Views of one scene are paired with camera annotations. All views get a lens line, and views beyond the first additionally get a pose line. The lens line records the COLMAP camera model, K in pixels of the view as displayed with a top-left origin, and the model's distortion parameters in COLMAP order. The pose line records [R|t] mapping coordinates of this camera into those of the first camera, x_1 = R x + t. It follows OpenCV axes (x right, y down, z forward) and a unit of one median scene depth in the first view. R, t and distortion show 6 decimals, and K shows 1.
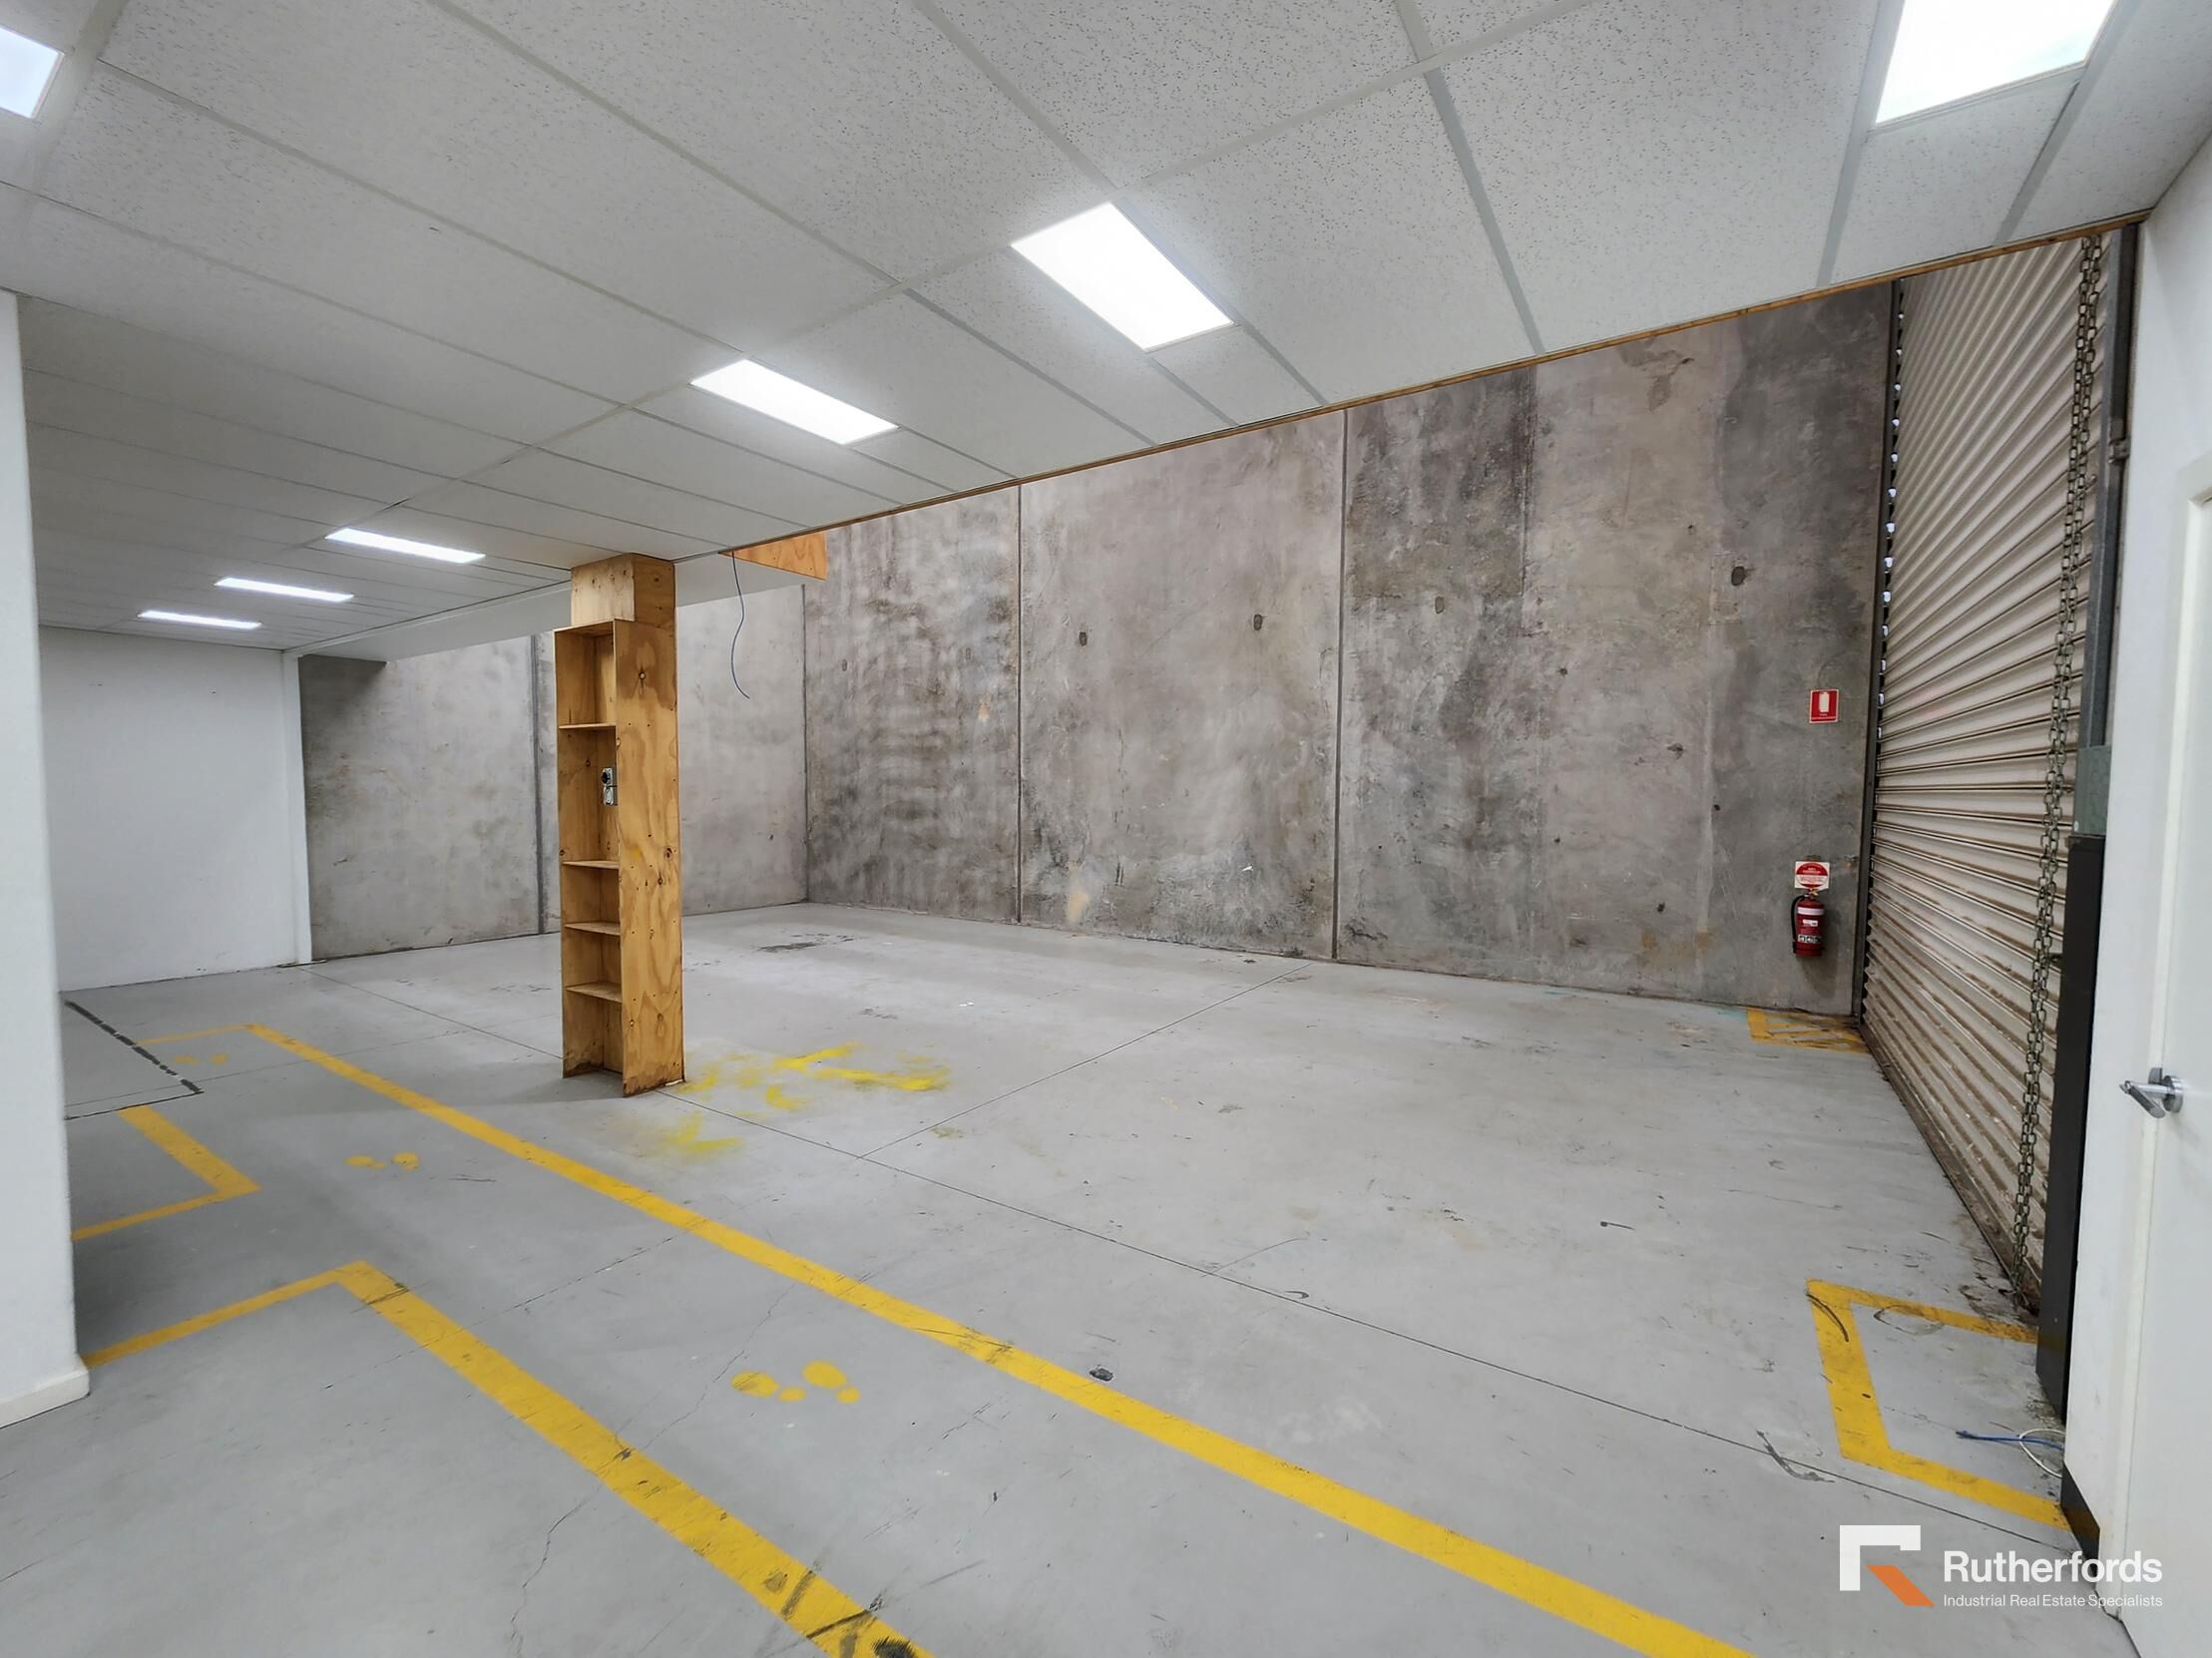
lens RADIAL K [[906.9, 0, 1100.8], [0, 906.9, 840.7], [0, 0, 1]] dist [-0.001968, 0.001018]
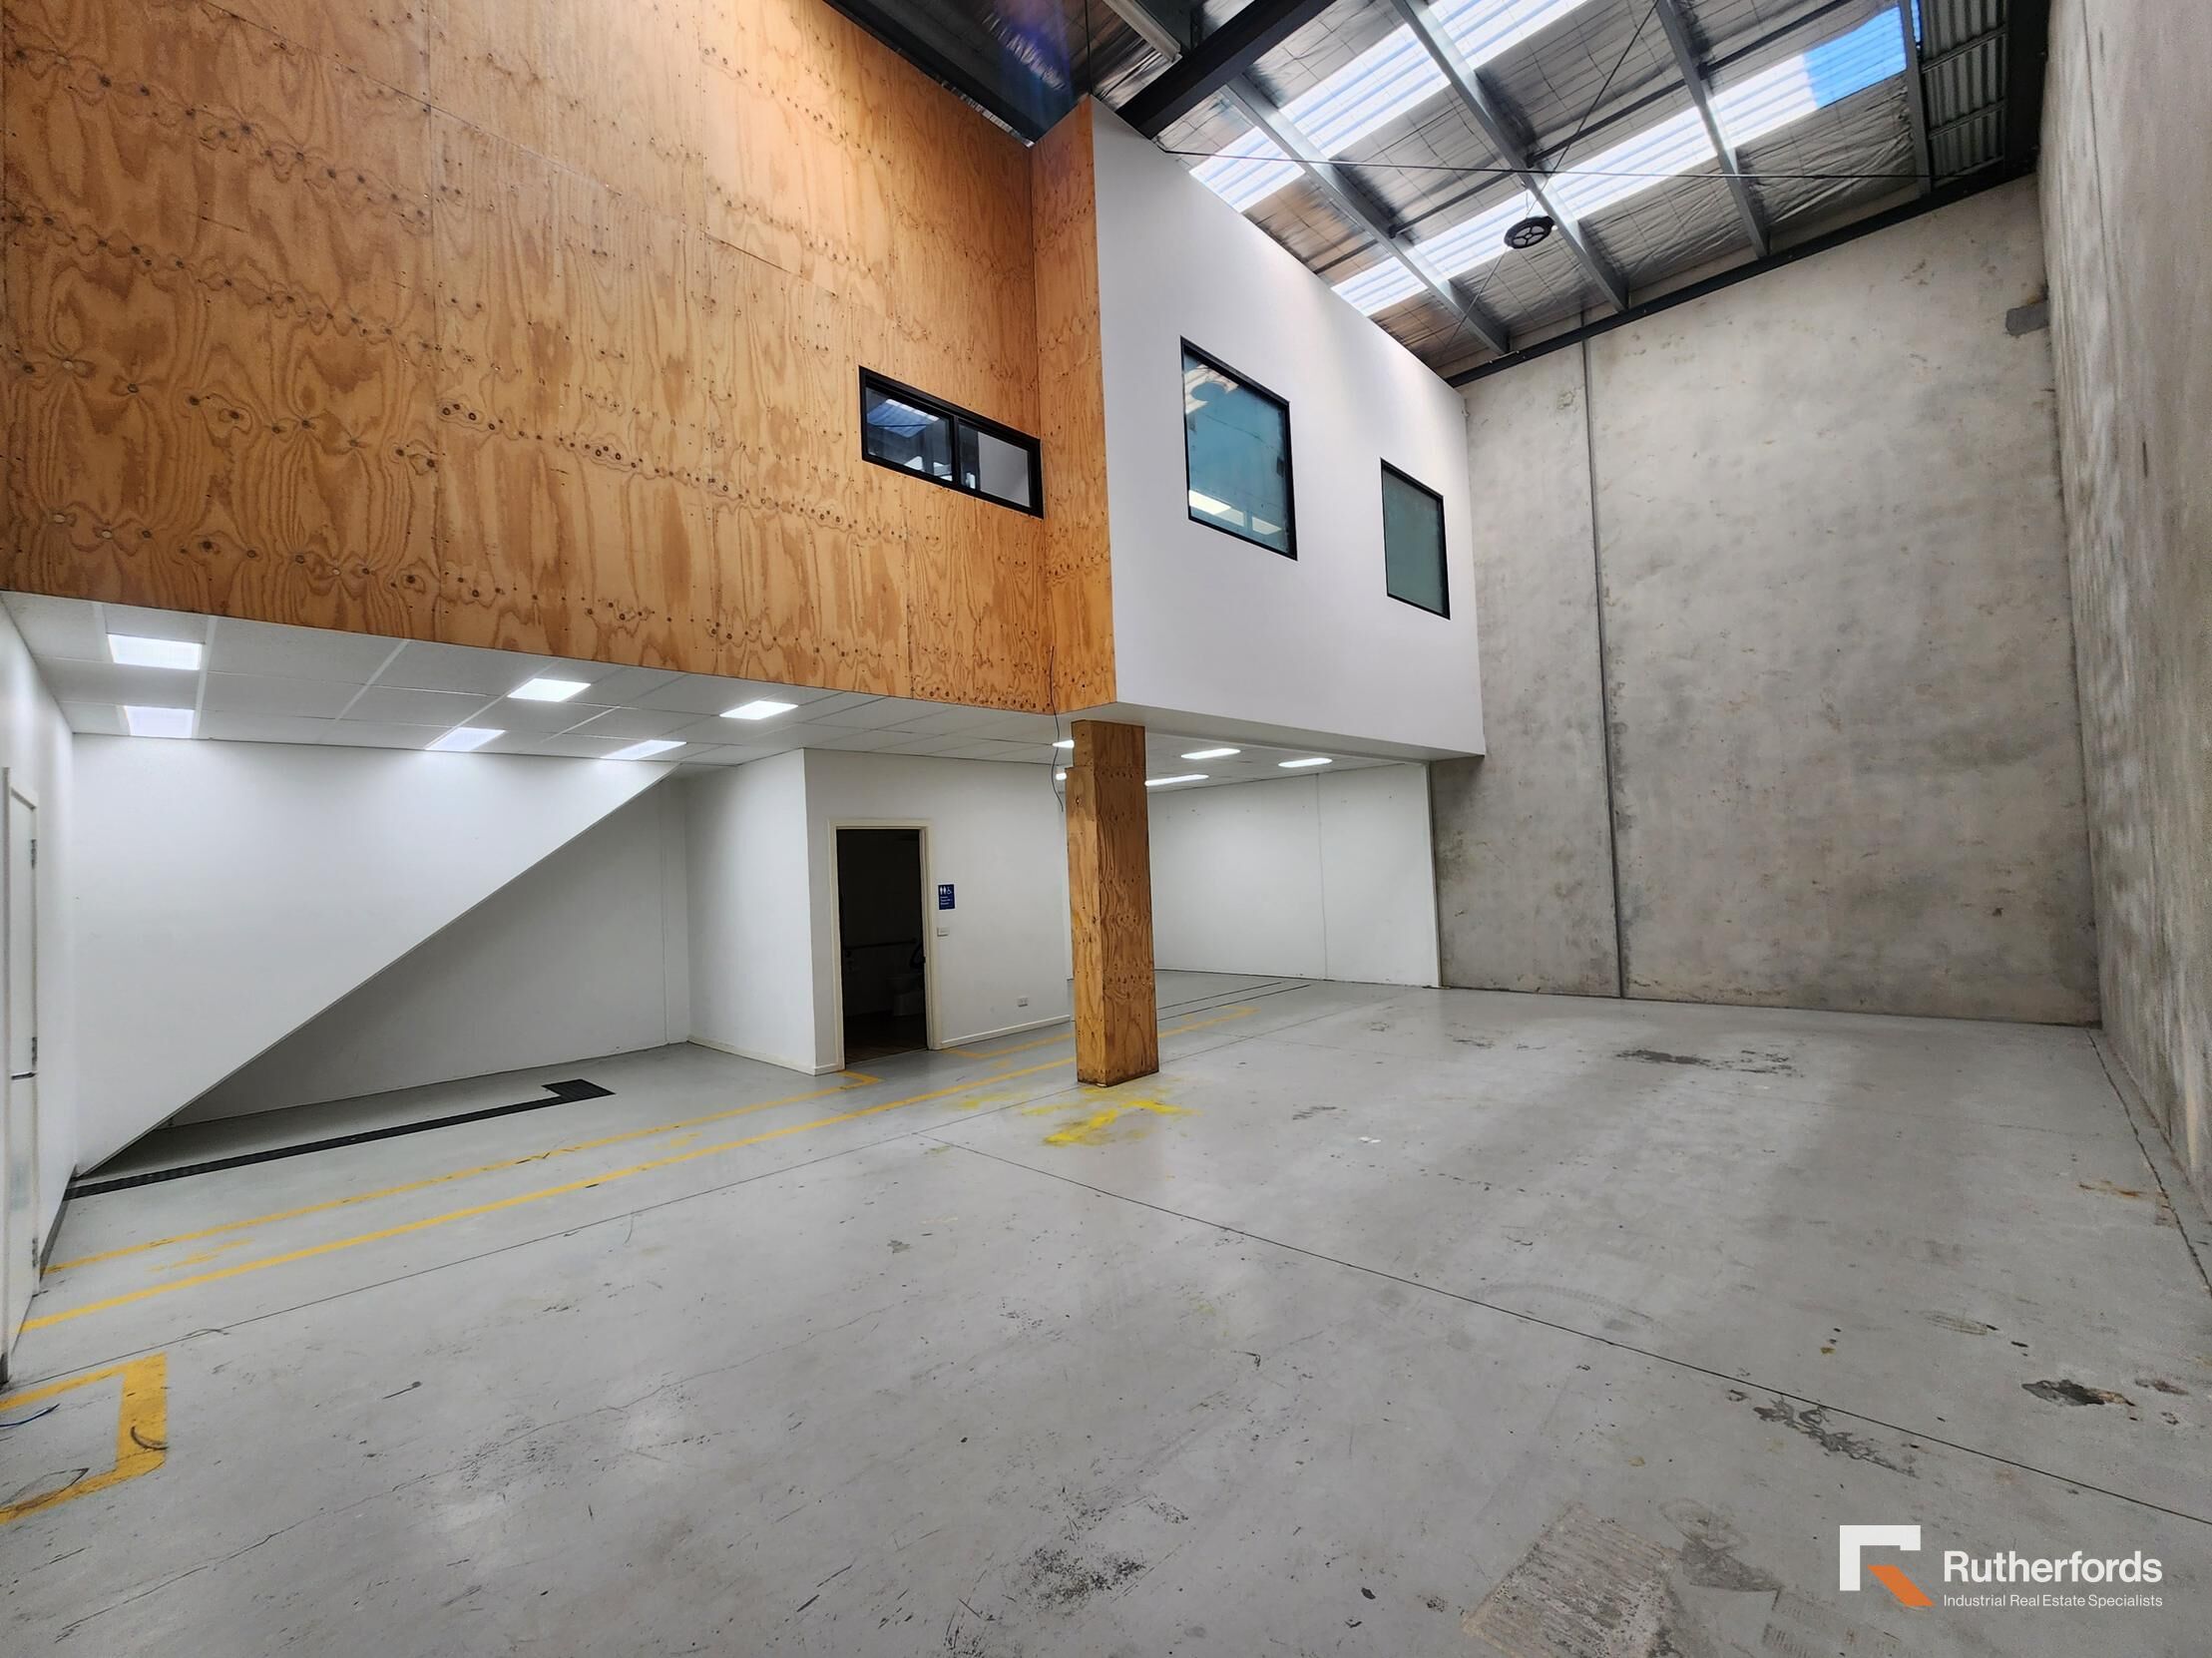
lens RADIAL K [[906.9, 0, 1113.0], [0, 906.9, 835.2], [0, 0, 1]] dist [-0.001968, 0.001018]
pose [[-0.175352, -0.030693, -0.984027, 0.466227], [-0.012202, 0.999505, -0.029002, -0.039844], [0.984430, 0.006922, -0.175639, 0.638894]]
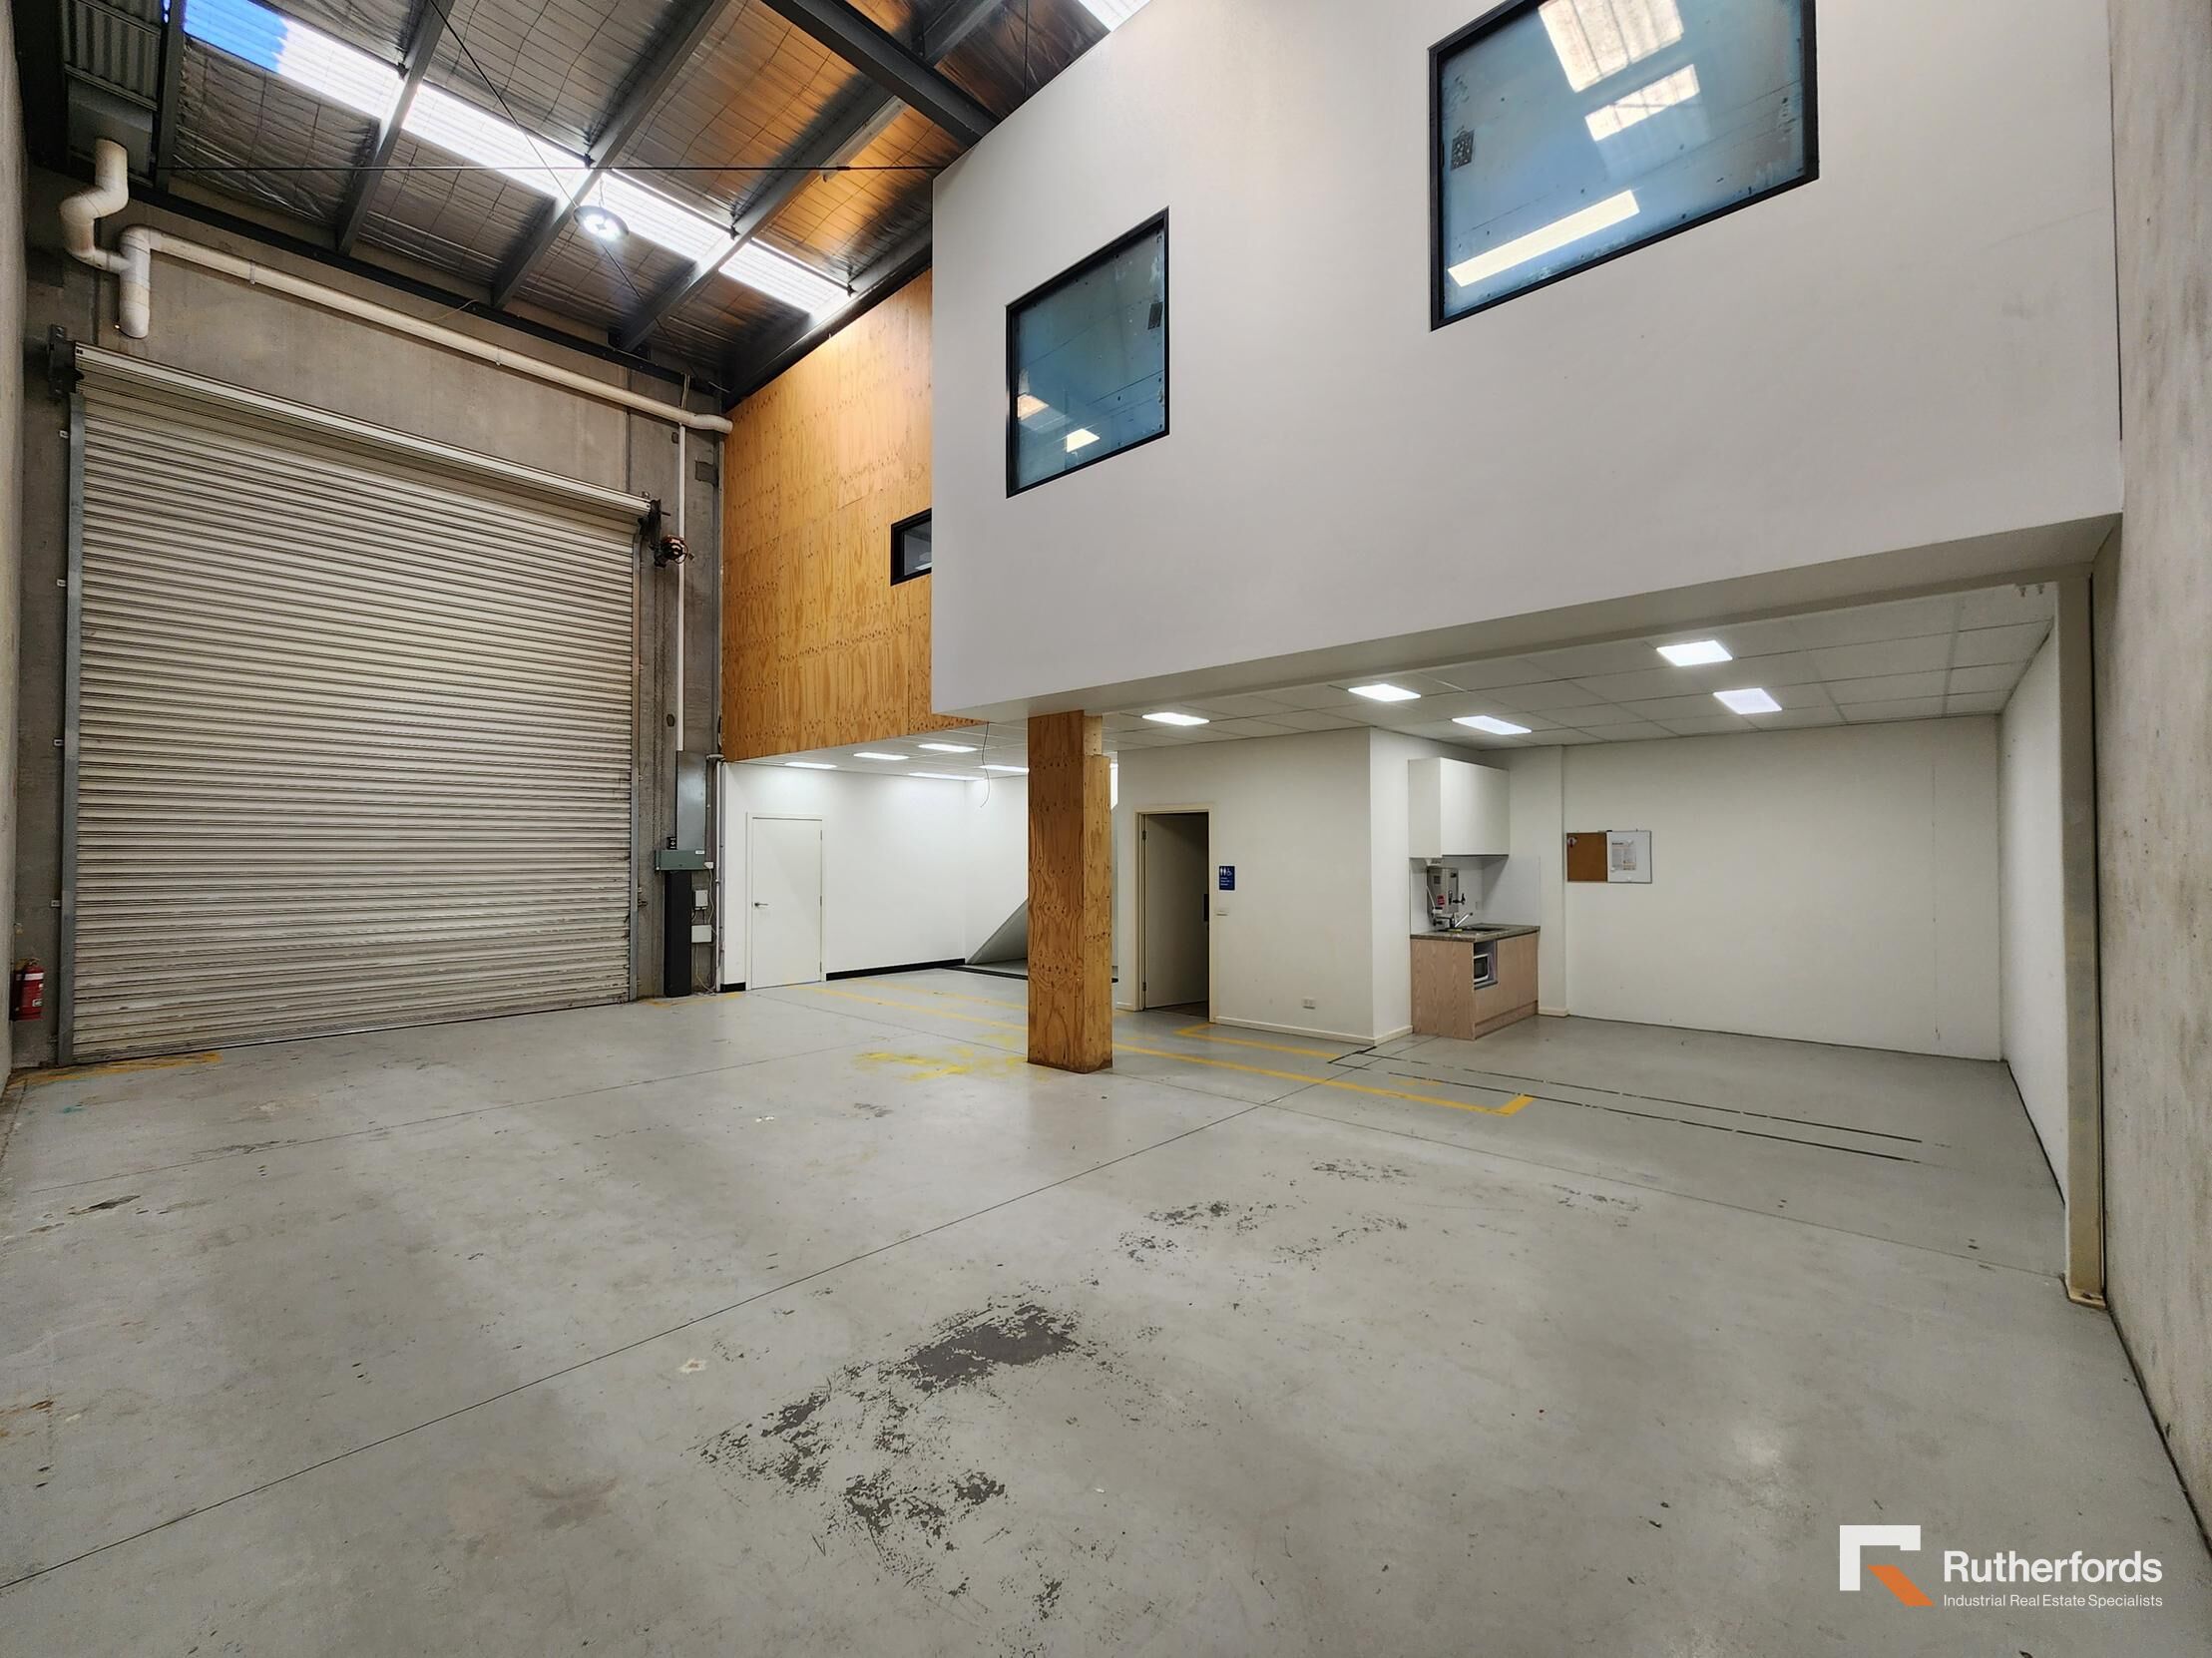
lens RADIAL K [[906.9, 0, 1113.2], [0, 906.9, 836.9], [0, 0, 1]] dist [-0.001968, 0.001018]
pose [[-0.990500, -0.001499, 0.137502, -0.409651], [0.003700, 0.999288, 0.037547, -0.079670], [-0.137460, 0.037699, -0.989790, 1.243980]]
